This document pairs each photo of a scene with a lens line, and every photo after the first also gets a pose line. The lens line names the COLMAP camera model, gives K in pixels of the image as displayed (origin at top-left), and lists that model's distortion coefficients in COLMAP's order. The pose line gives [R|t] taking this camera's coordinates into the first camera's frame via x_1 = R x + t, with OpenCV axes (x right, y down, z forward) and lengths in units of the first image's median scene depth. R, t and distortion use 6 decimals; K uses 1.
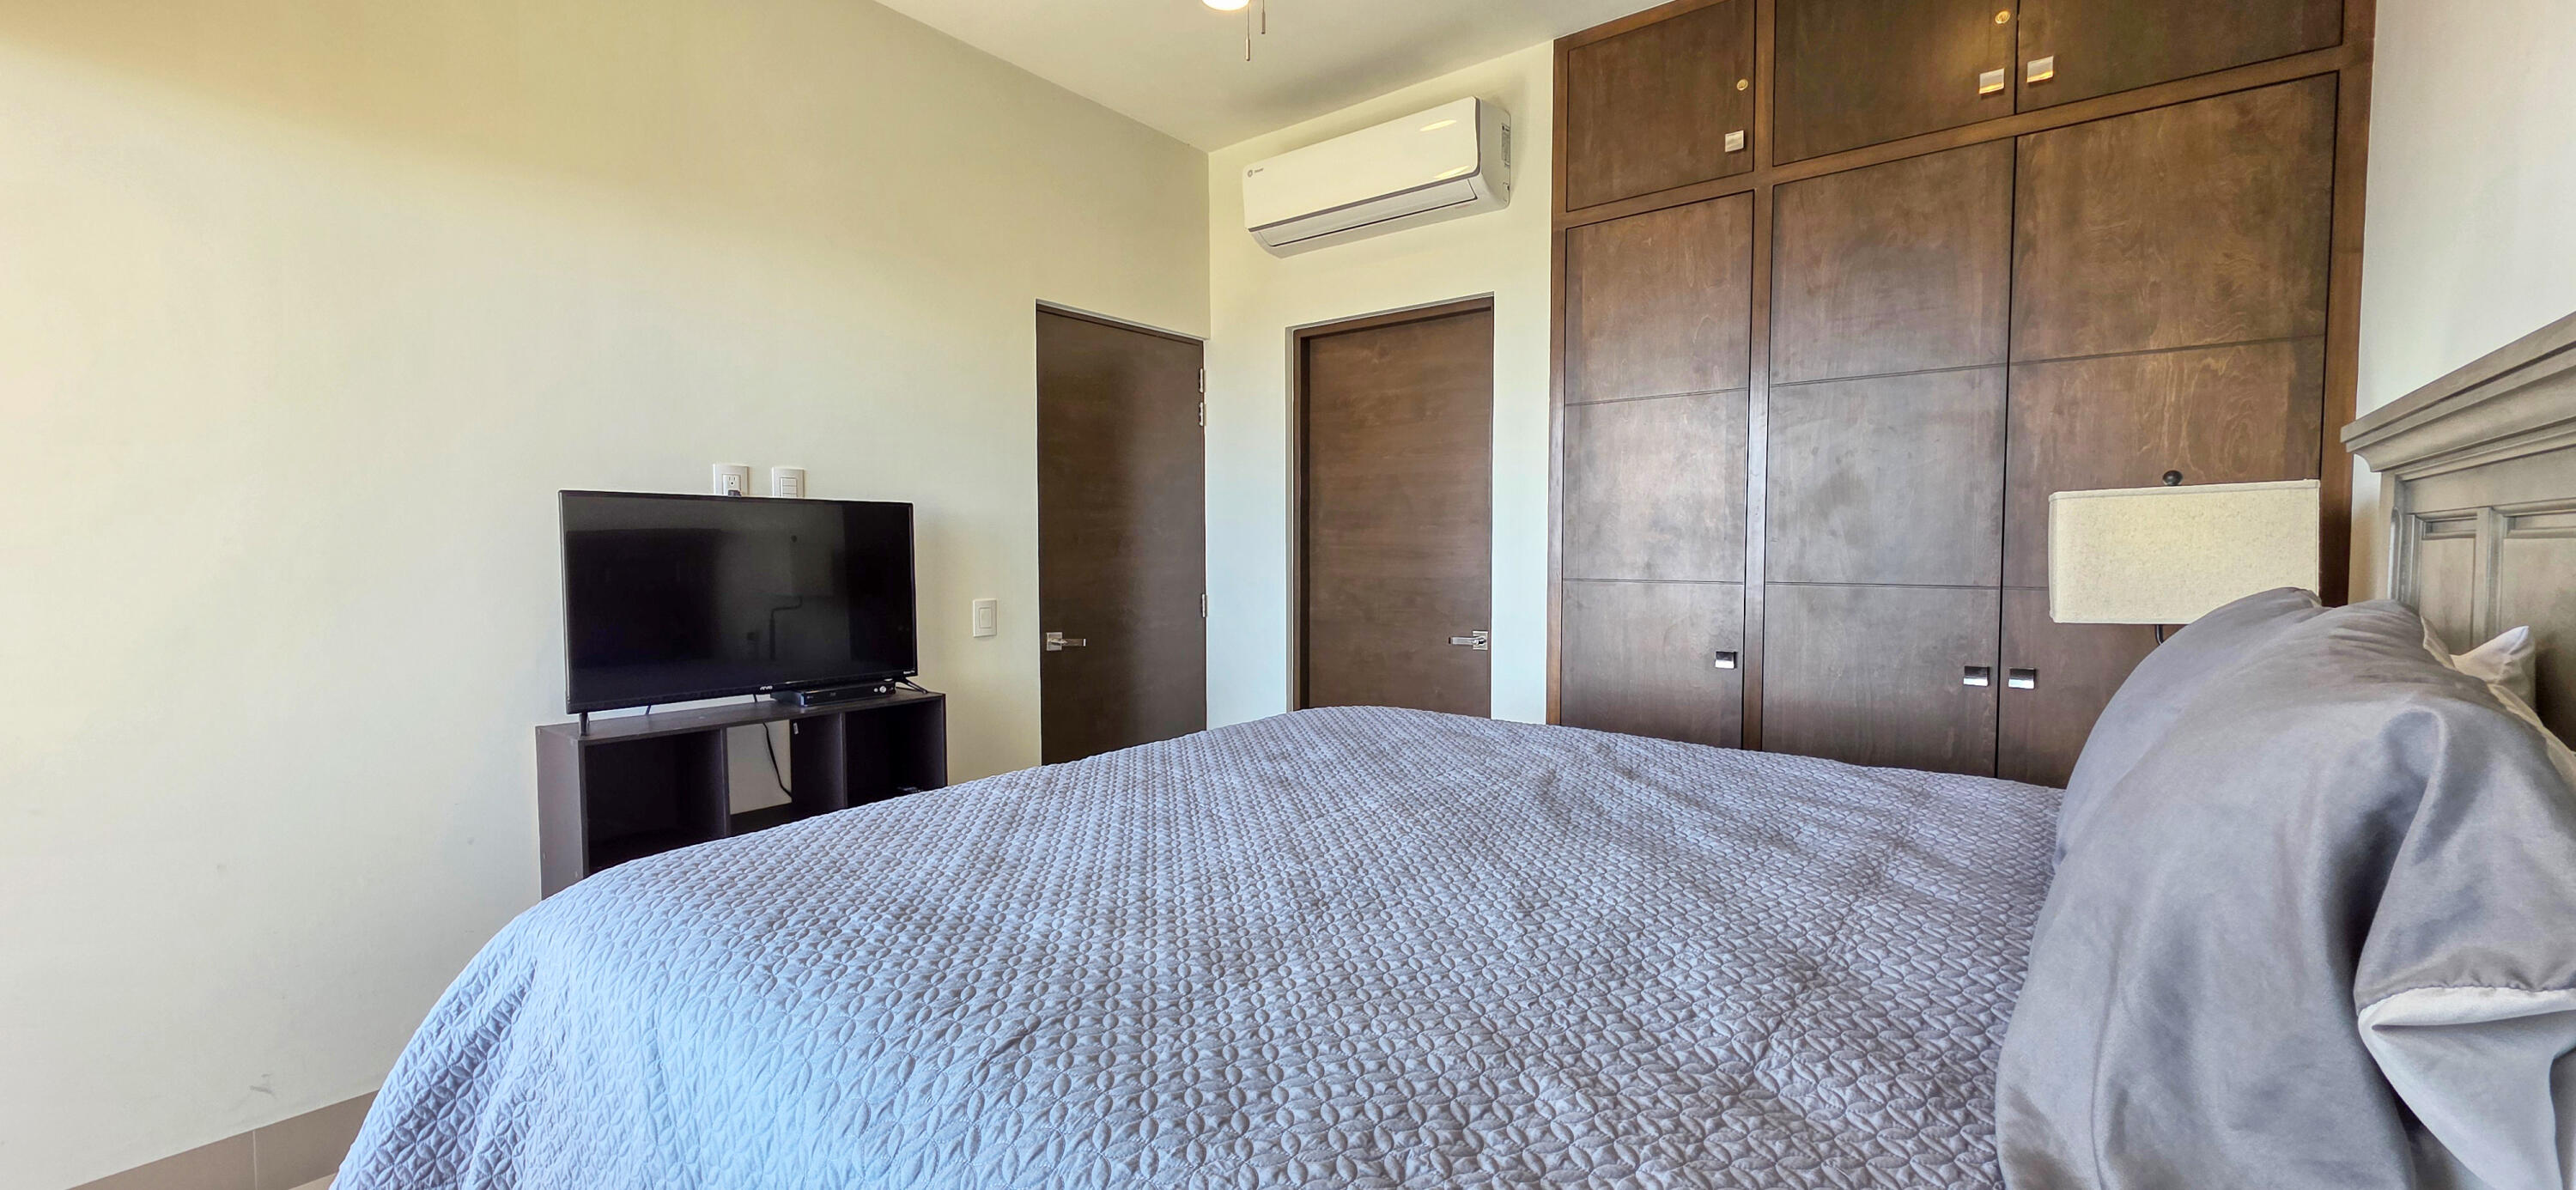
lens RADIAL K [[1023.9, 0, 1292.6], [0, 1023.9, 591.2], [0, 0, 1]] dist [0.001294, -0.000206]
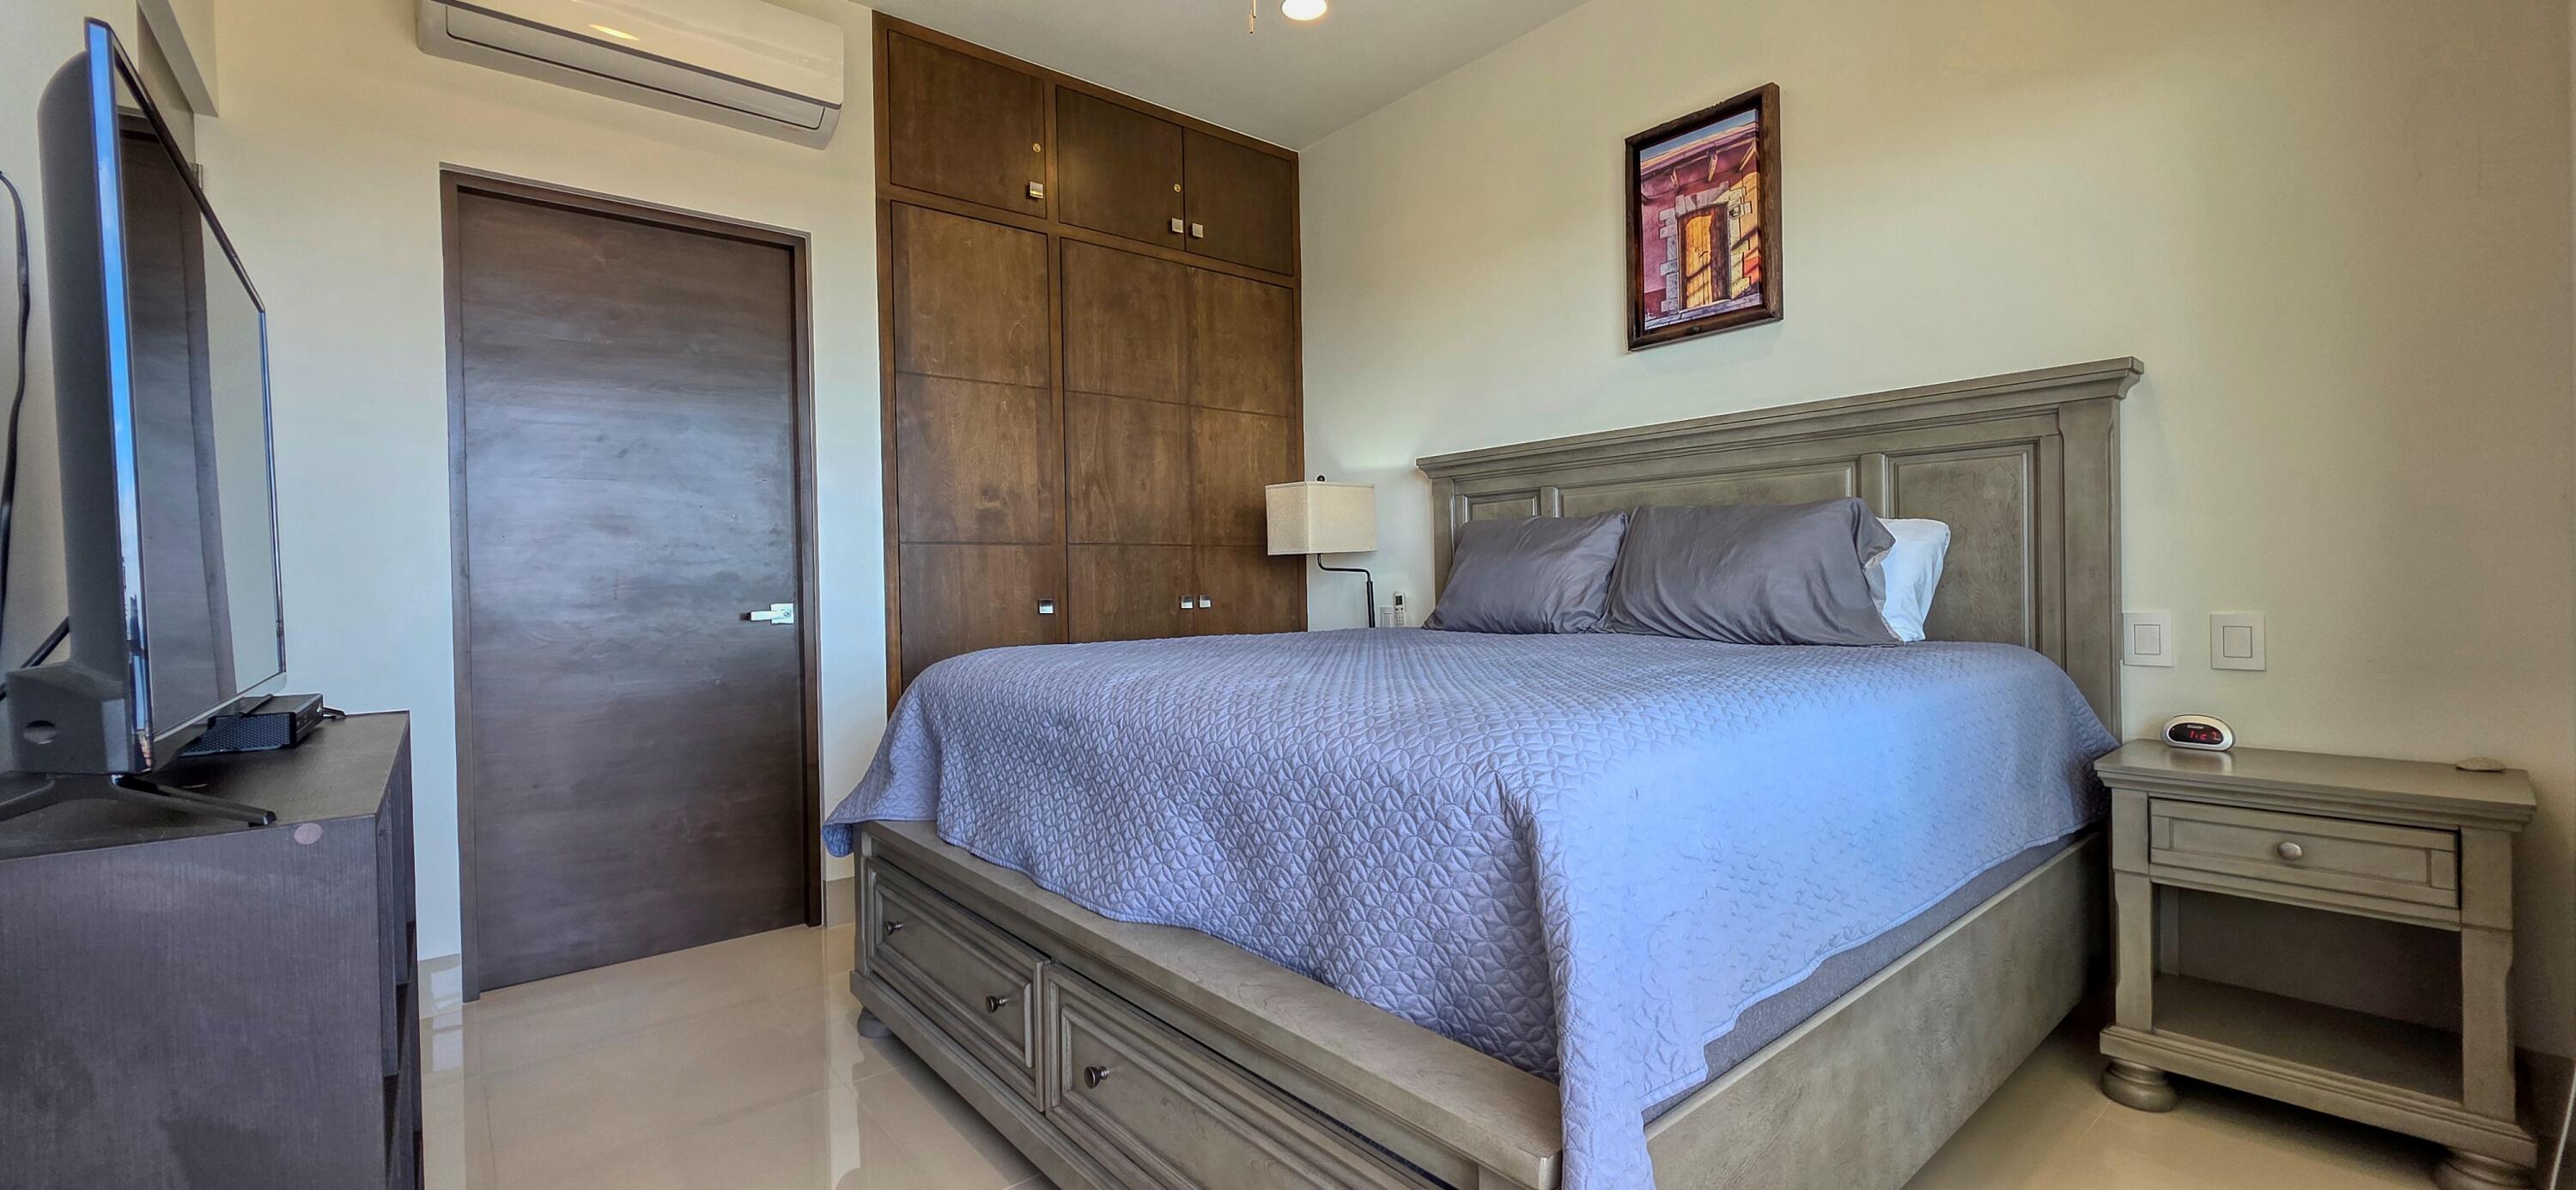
lens RADIAL K [[1023.9, 0, 1292.6], [0, 1023.9, 591.2], [0, 0, 1]] dist [0.001294, -0.000206]
pose [[0.205779, -0.011667, 0.978529, -0.765408], [0.059966, 0.998200, -0.000709, 0.071359], [-0.976759, 0.058825, 0.206108, 0.490666]]
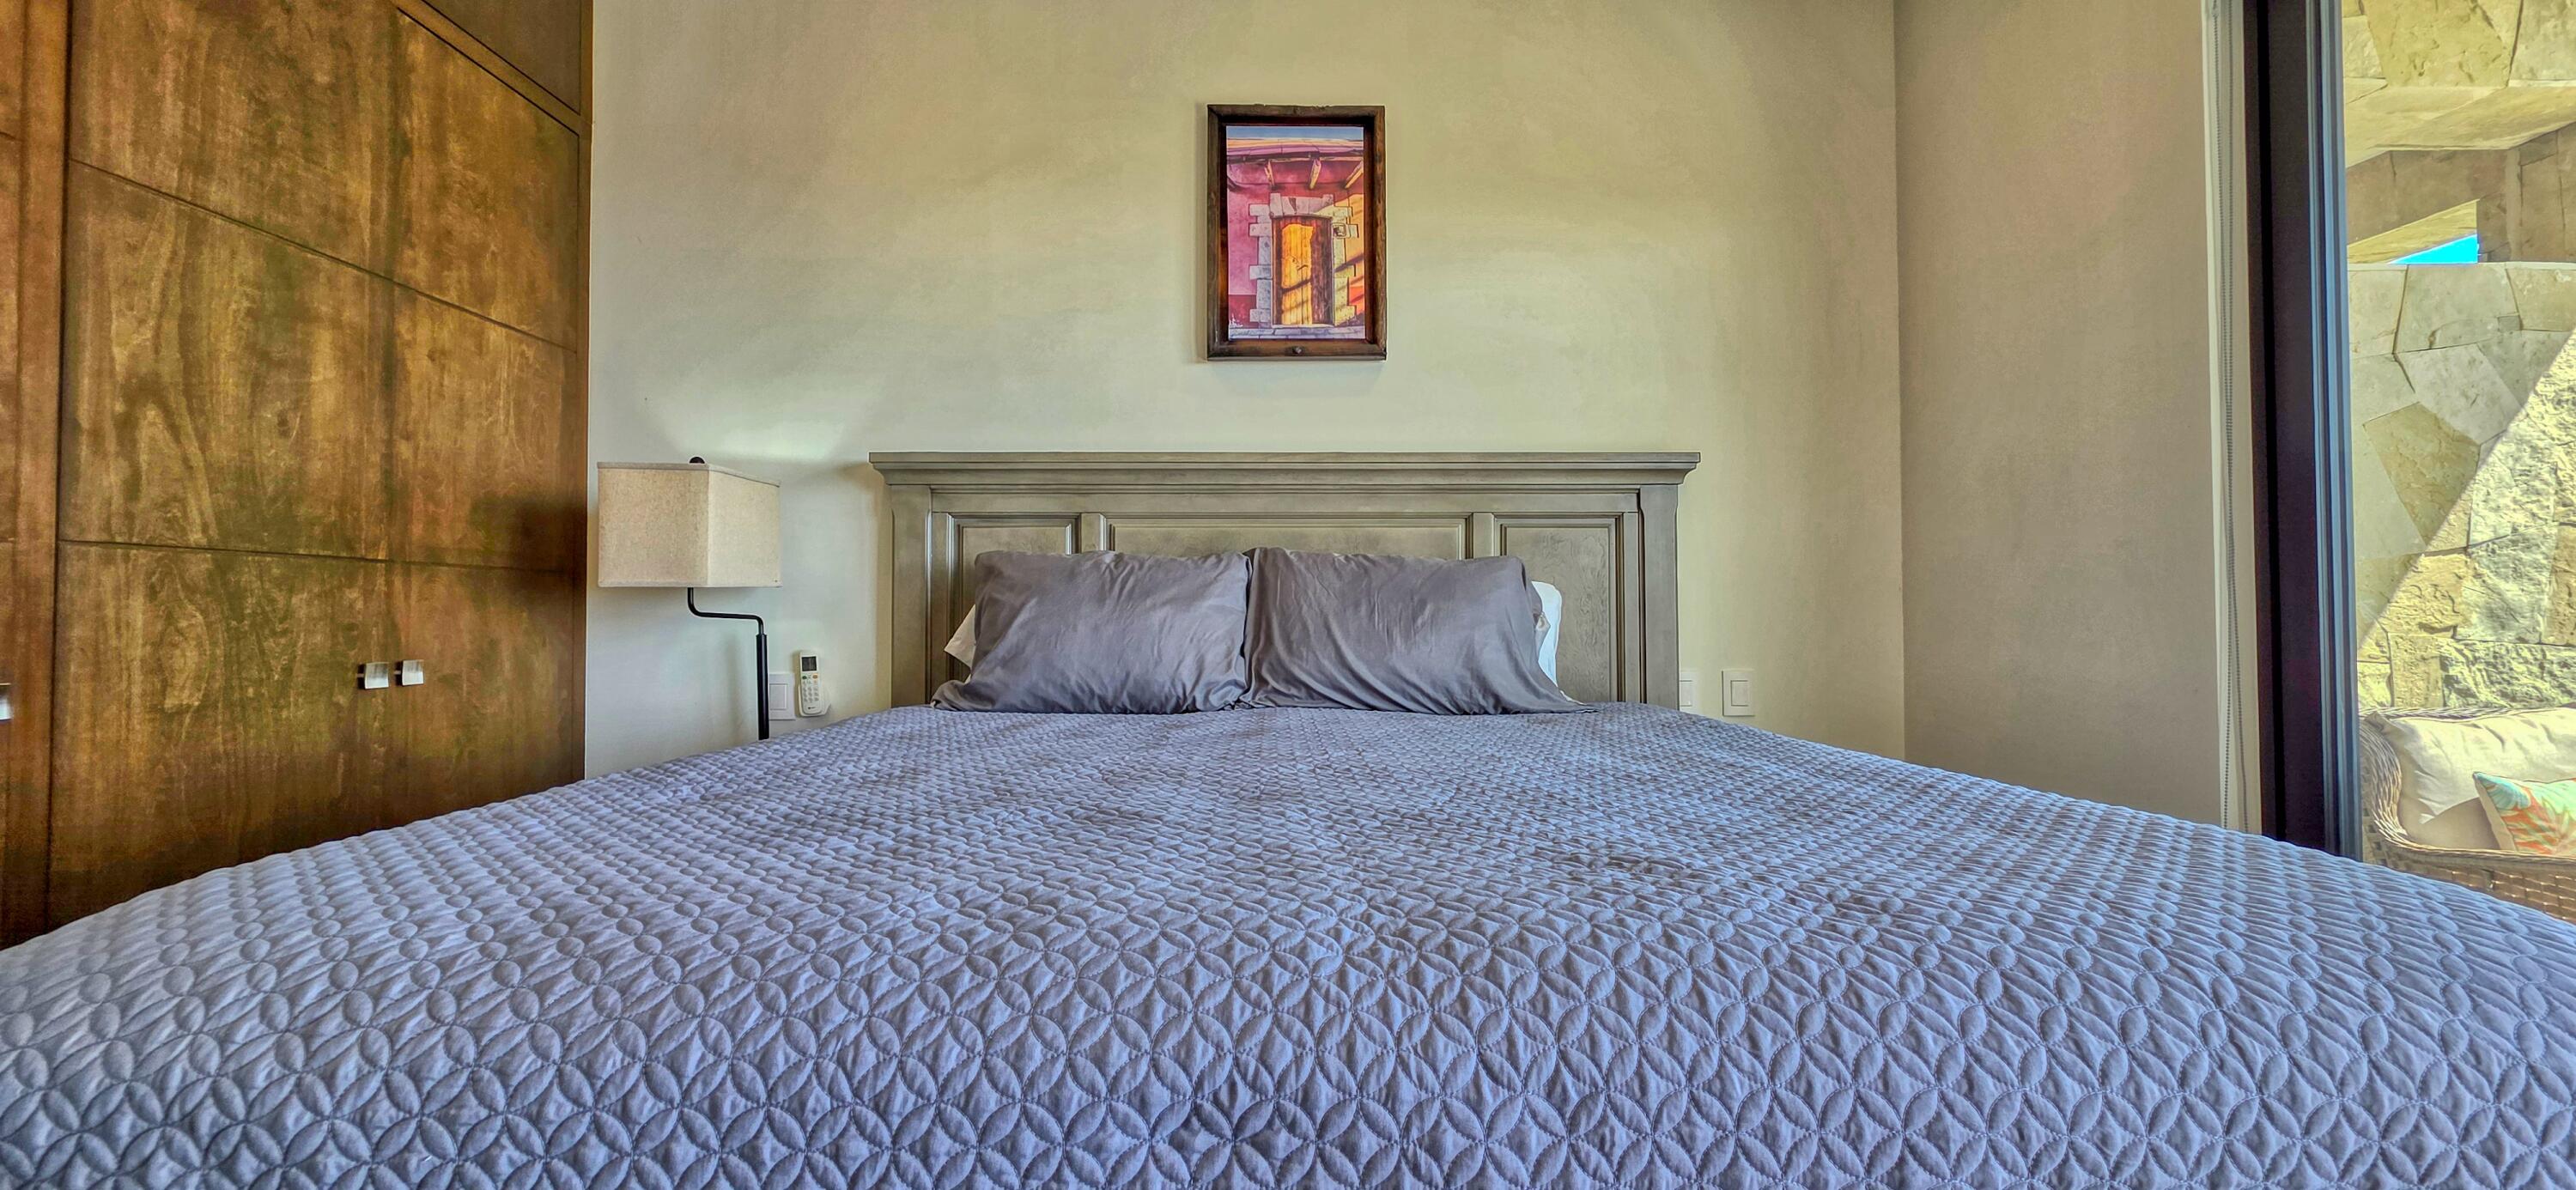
lens RADIAL K [[1023.9, 0, 1292.6], [0, 1023.9, 591.2], [0, 0, 1]] dist [0.001294, -0.000206]
pose [[-0.632165, 0.019805, 0.774581, -0.331044], [0.034862, 0.999388, 0.002898, 0.038004], [-0.774049, 0.028835, -0.632468, 0.892942]]
